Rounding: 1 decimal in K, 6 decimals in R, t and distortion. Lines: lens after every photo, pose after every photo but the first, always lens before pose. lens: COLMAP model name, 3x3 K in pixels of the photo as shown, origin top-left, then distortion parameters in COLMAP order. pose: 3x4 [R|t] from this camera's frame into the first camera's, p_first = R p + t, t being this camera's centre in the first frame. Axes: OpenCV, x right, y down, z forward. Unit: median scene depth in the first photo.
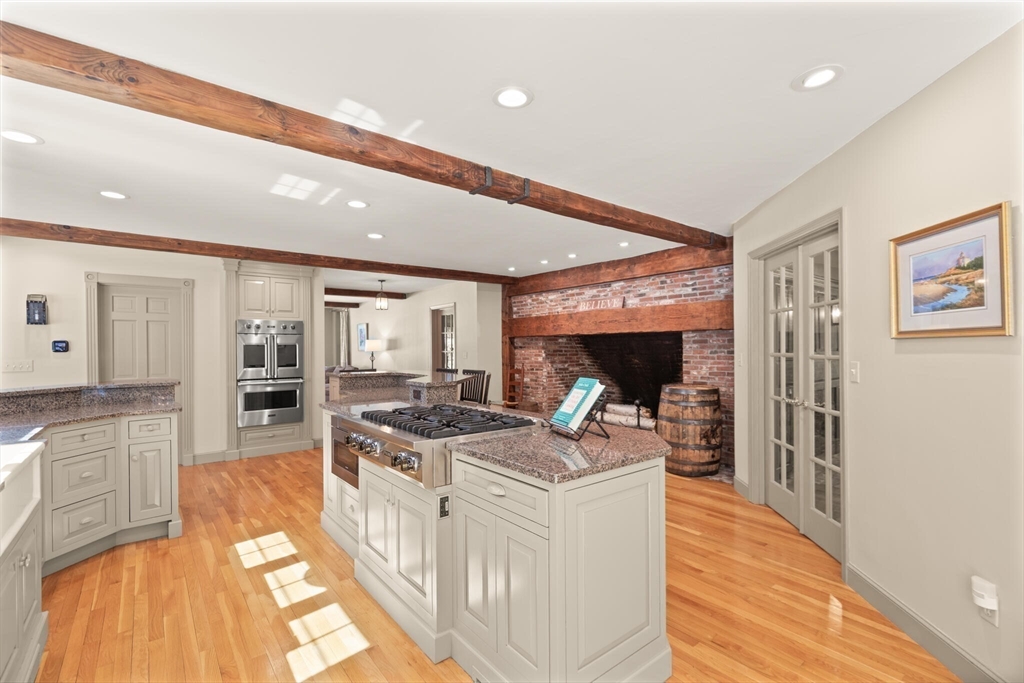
lens RADIAL K [[459.9, 0, 513.7], [0, 459.9, 348.8], [0, 0, 1]] dist [0.009727, -0.000359]
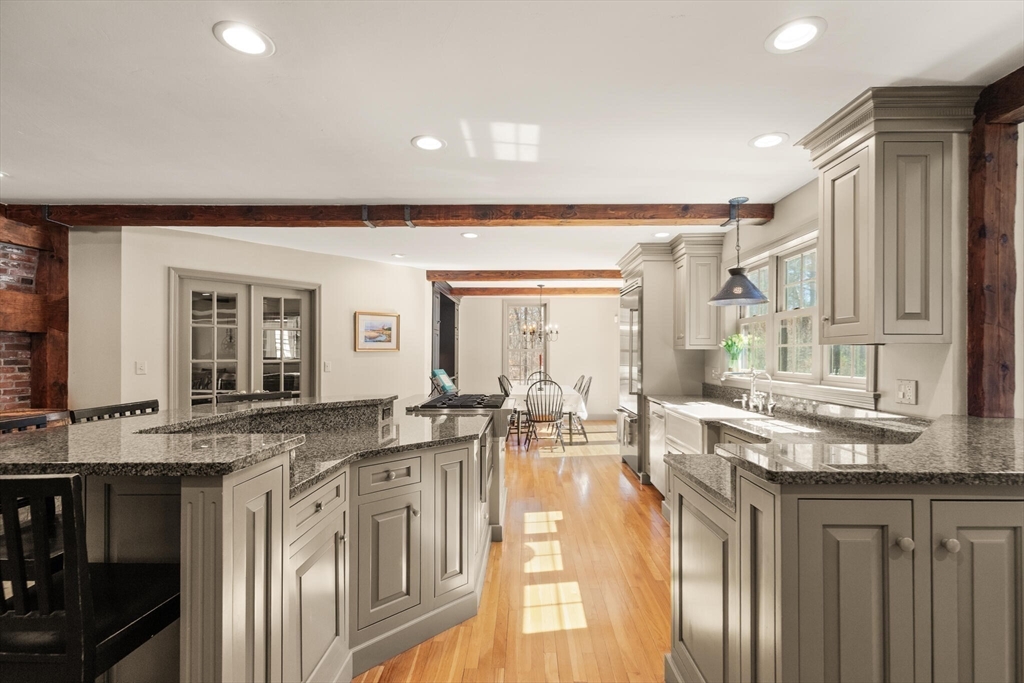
lens RADIAL K [[468.1, 0, 520.2], [0, 468.1, 349.4], [0, 0, 1]] dist [0.003156, -0.000045]
pose [[-0.773565, 0.011402, 0.633615, -0.920476], [0.005830, 0.999924, -0.010876, -0.000018], [-0.633690, -0.004720, -0.773572, 1.516598]]
